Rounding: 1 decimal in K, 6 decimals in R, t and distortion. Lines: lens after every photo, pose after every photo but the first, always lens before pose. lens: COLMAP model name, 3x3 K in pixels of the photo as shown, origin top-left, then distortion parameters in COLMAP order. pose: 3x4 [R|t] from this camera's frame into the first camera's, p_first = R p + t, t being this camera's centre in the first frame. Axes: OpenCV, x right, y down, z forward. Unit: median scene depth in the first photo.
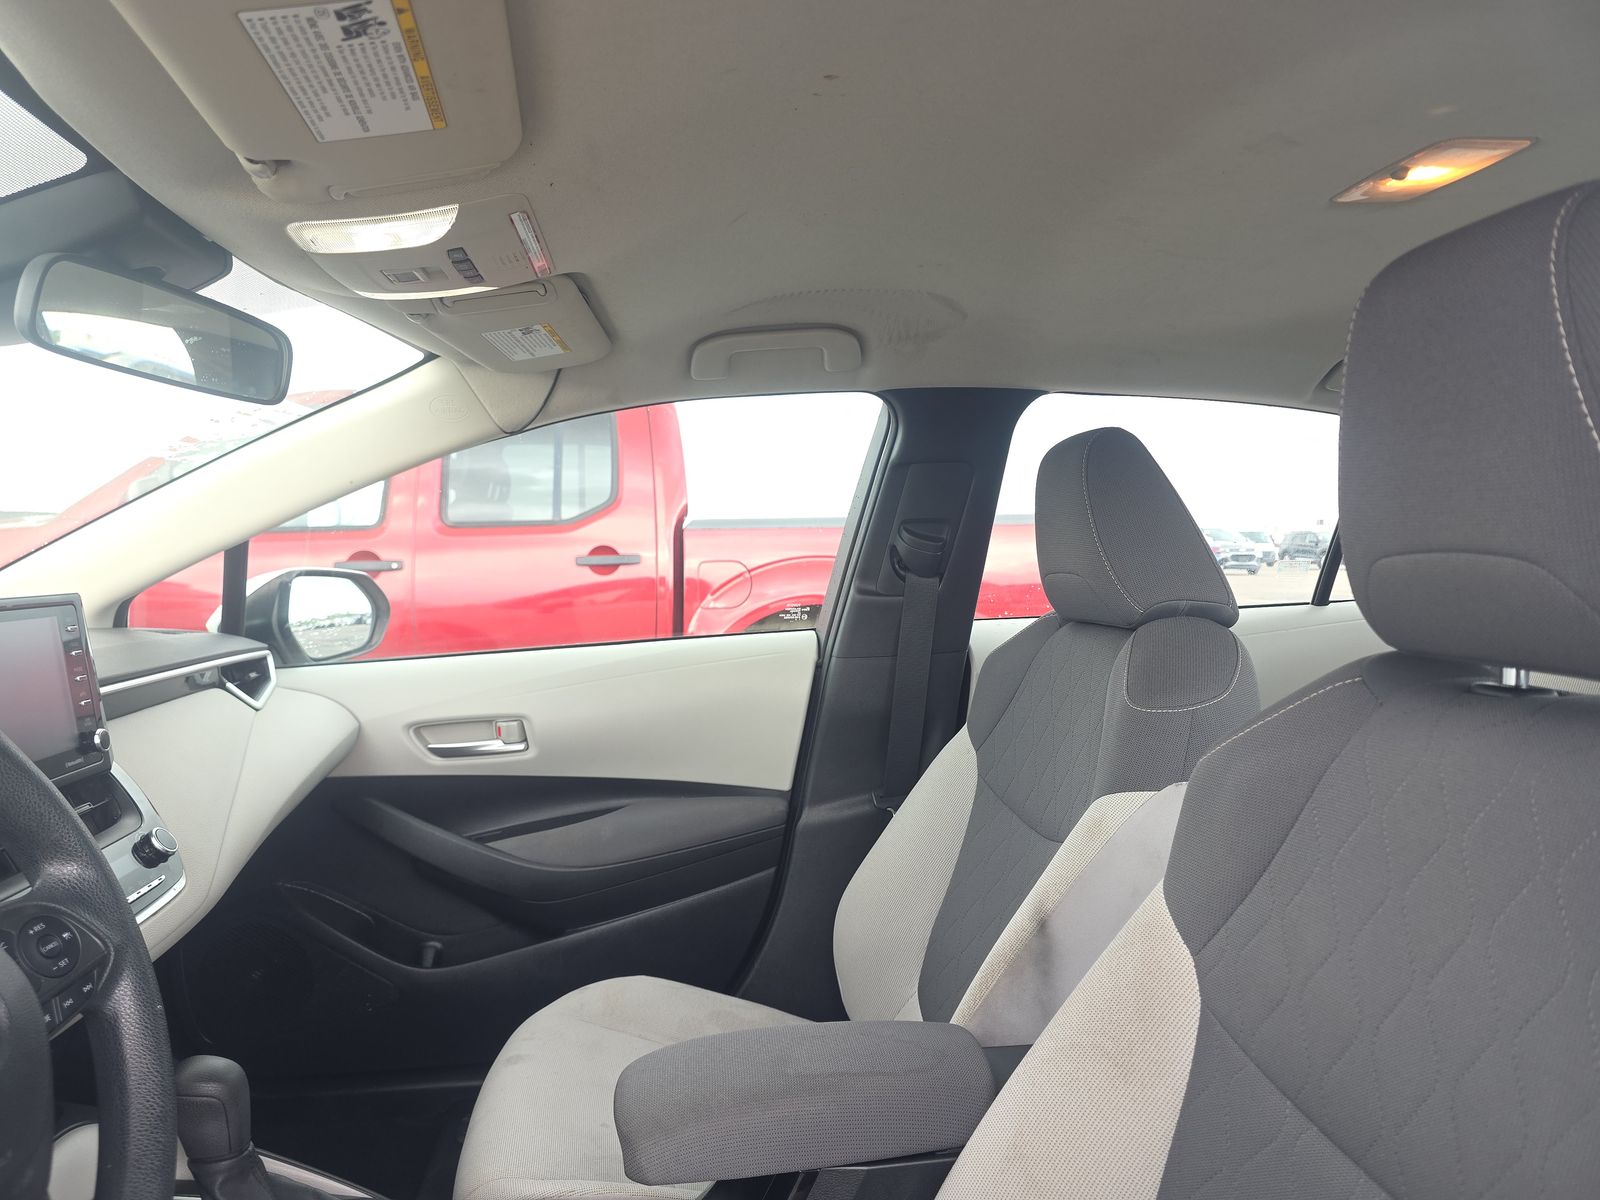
lens RADIAL K [[1113.5, 0, 790.7], [0, 1113.5, 597.0], [0, 0, 1]] dist [0.050086, -0.062325]
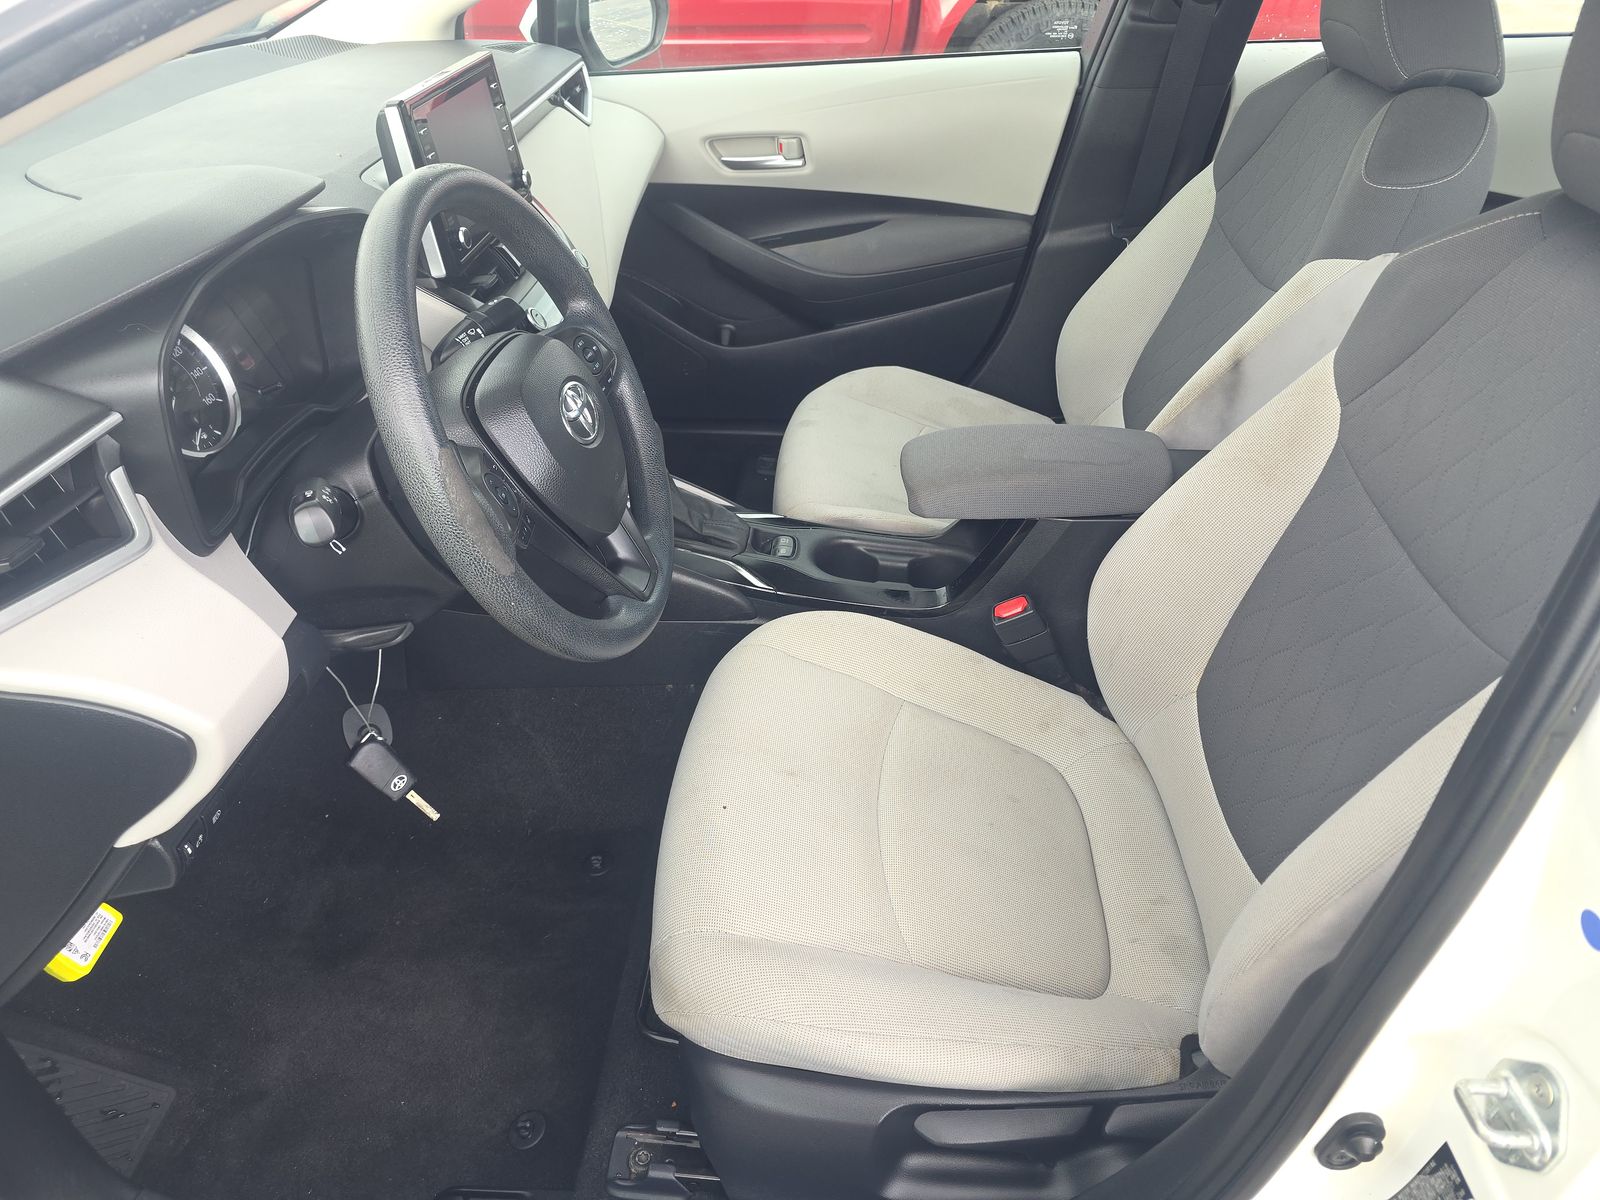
lens RADIAL K [[1113.5, 0, 790.7], [0, 1113.5, 597.0], [0, 0, 1]] dist [0.050086, -0.062325]
pose [[0.983131, 0.106189, -0.148918, -0.034908], [-0.011506, 0.848496, 0.529077, -0.096022], [0.182538, -0.518438, 0.835405, -0.185201]]
